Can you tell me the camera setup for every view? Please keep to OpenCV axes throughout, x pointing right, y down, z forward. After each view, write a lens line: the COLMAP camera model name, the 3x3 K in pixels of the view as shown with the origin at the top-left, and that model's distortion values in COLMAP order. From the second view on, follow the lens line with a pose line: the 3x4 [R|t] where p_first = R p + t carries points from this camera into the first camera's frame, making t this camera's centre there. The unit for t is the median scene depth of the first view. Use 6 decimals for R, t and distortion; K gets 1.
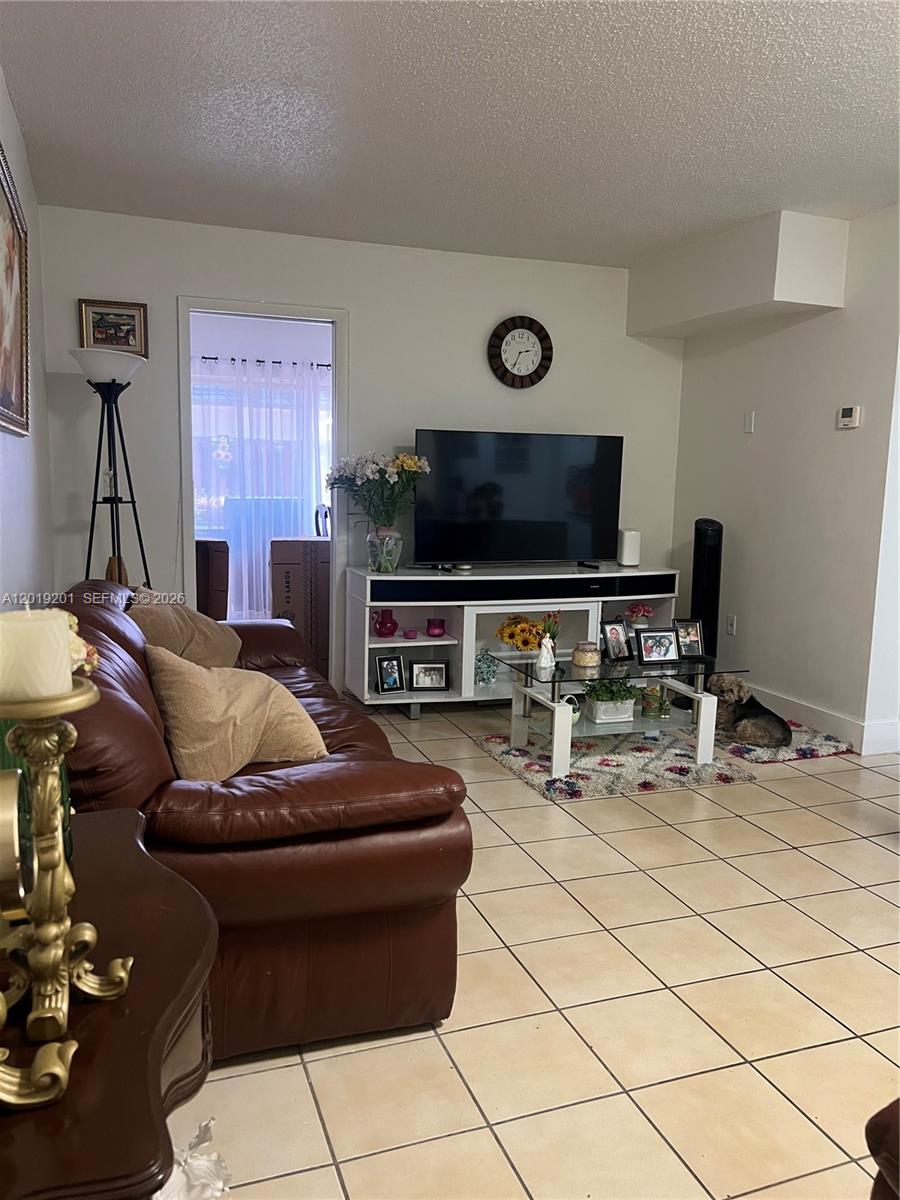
lens RADIAL K [[906.9, 0, 450.0], [0, 906.9, 600.0], [0, 0, 1]] dist [0.069035, -0.093712]
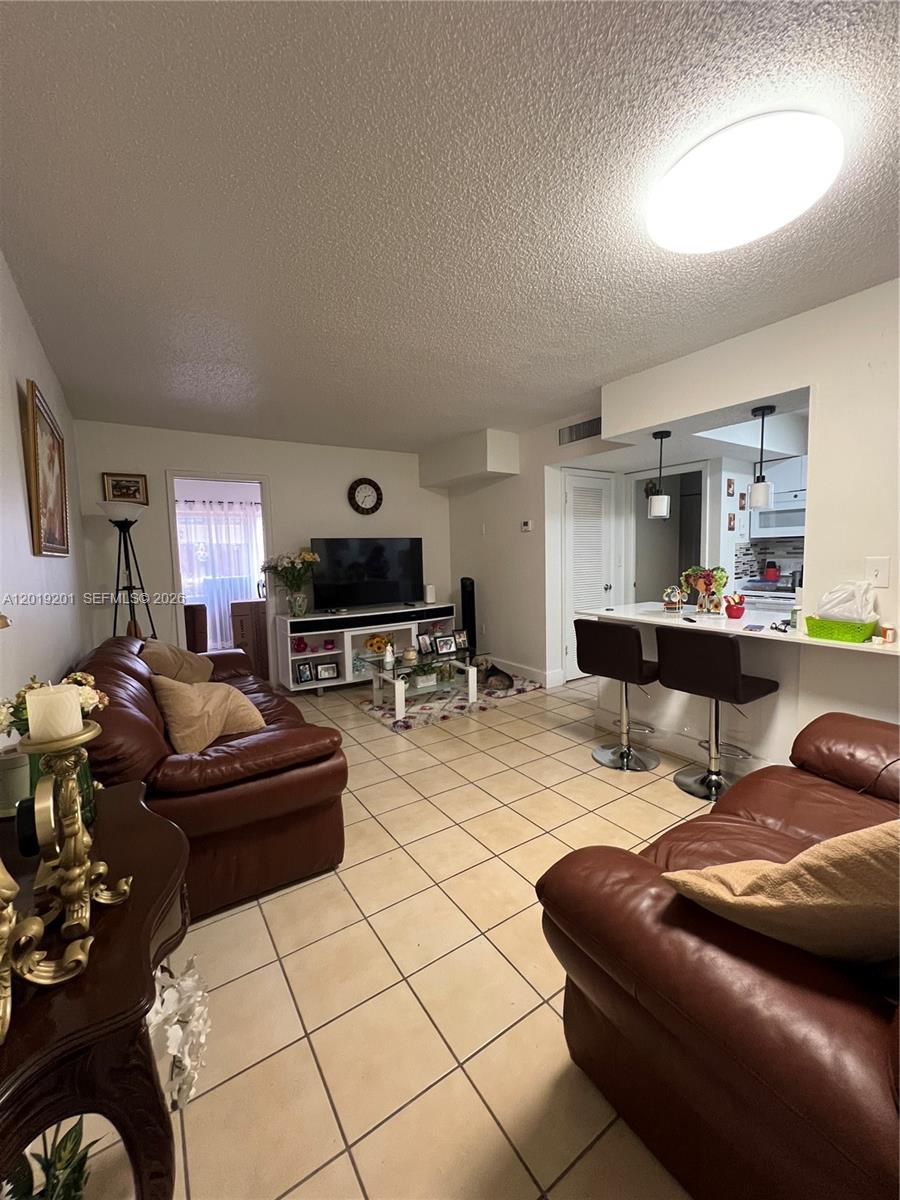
lens RADIAL K [[479.8, 0, 454.8], [0, 479.8, 595.0], [0, 0, 1]] dist [-0.001772, 0.000177]
pose [[0.970451, -0.066524, 0.231949, 0.015392], [0.078061, 0.996109, -0.040909, -0.012223], [-0.228325, 0.057807, 0.971867, -0.012348]]
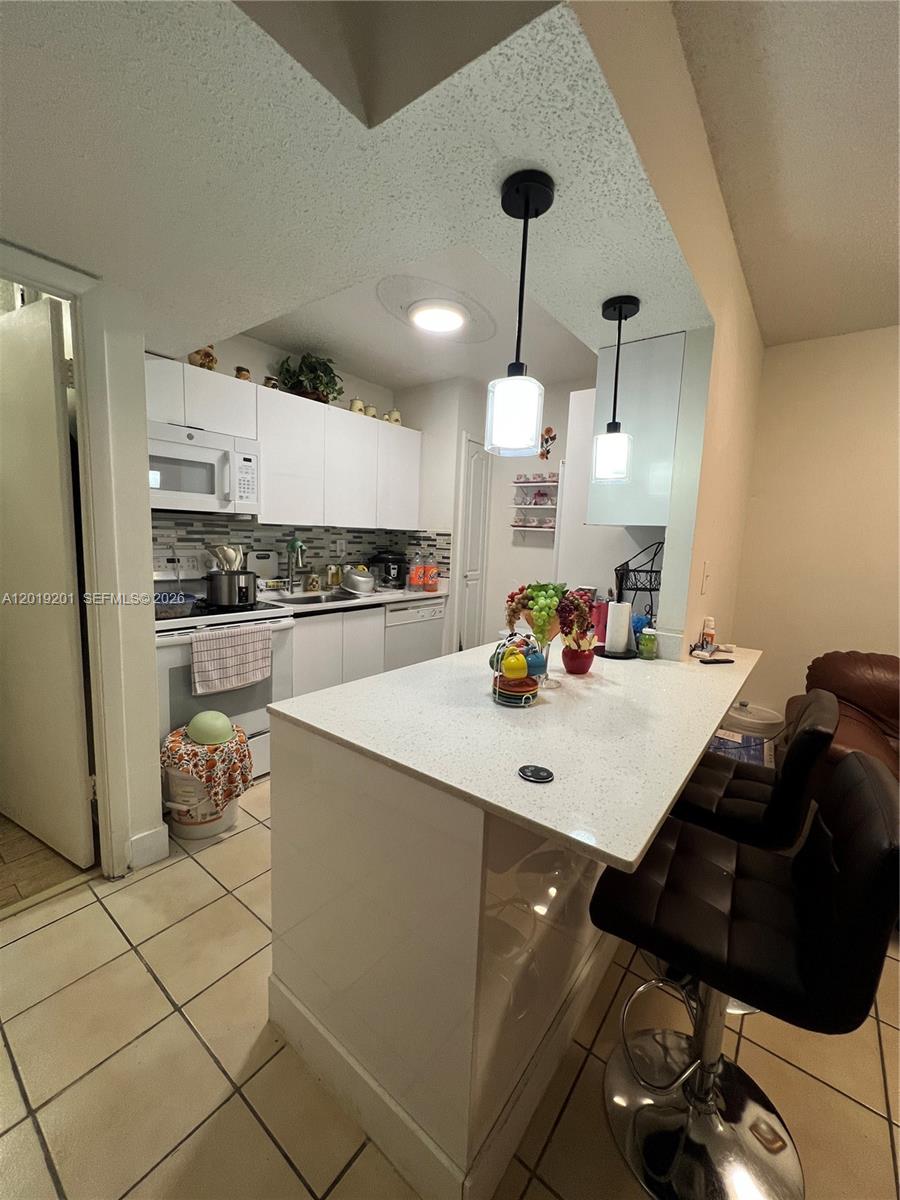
lens RADIAL K [[479.8, 0, 454.8], [0, 479.8, 595.0], [0, 0, 1]] dist [-0.001772, 0.000177]
pose [[-0.537122, -0.148285, 0.830368, 0.331524], [0.064856, 0.974252, 0.215931, -0.133441], [-0.841008, 0.169836, -0.513675, 0.903402]]
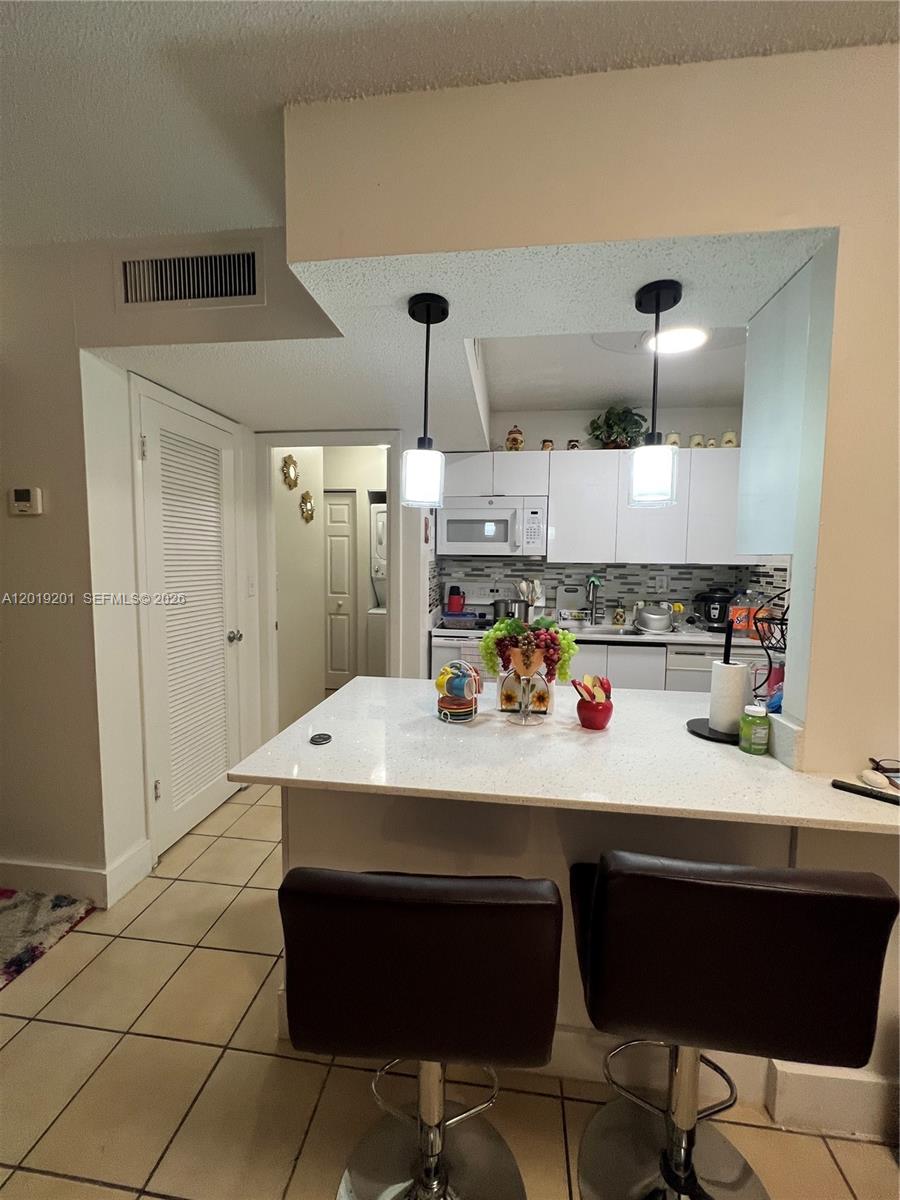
lens RADIAL K [[479.8, 0, 454.8], [0, 479.8, 595.0], [0, 0, 1]] dist [-0.001772, 0.000177]
pose [[0.456689, -0.087564, 0.885306, 0.250116], [0.121326, 0.991977, 0.035528, -0.096489], [-0.881314, 0.091186, 0.463649, 0.530310]]
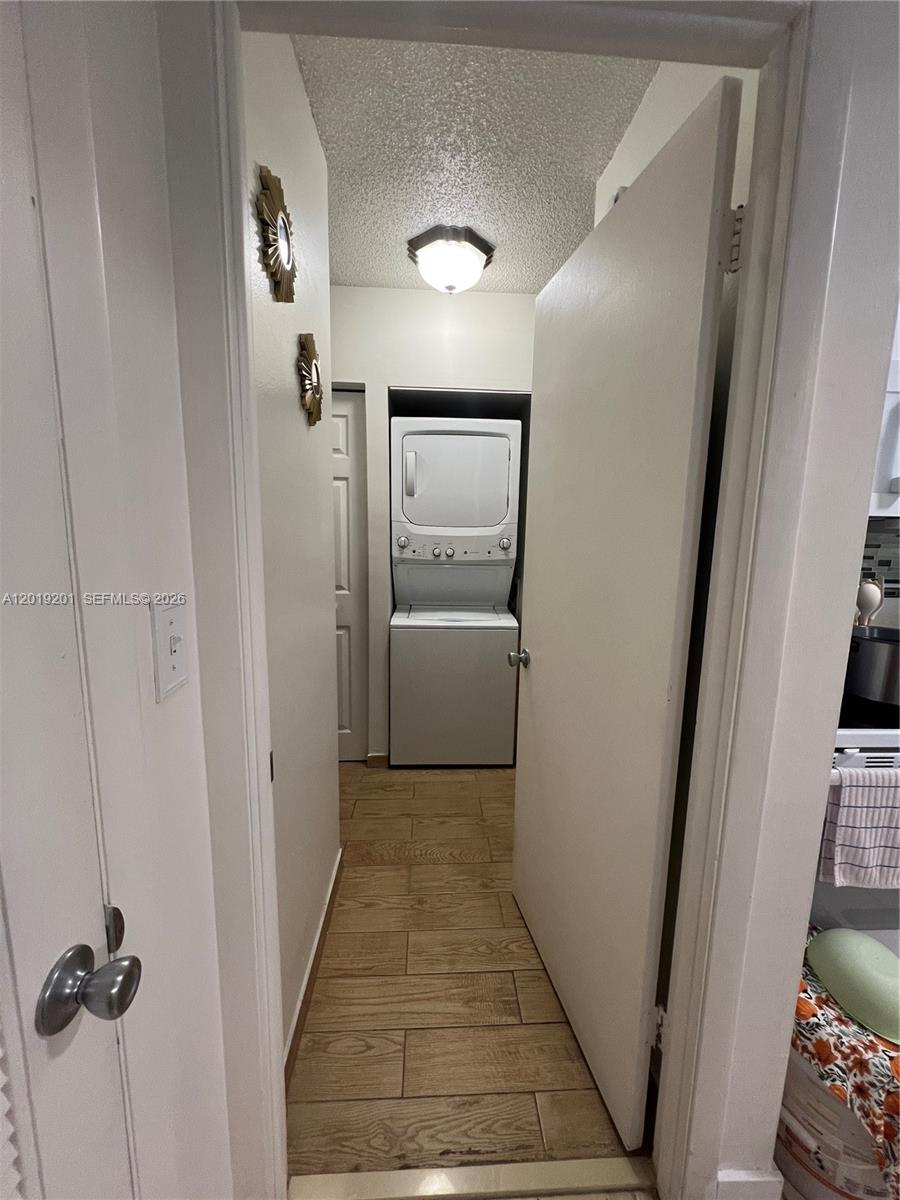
lens RADIAL K [[479.8, 0, 454.8], [0, 479.8, 595.0], [0, 0, 1]] dist [-0.001772, 0.000177]
pose [[0.294560, -0.156922, 0.942661, 0.631718], [0.119535, 0.984729, 0.126573, -0.145970], [-0.948128, 0.075398, 0.308819, 0.994740]]
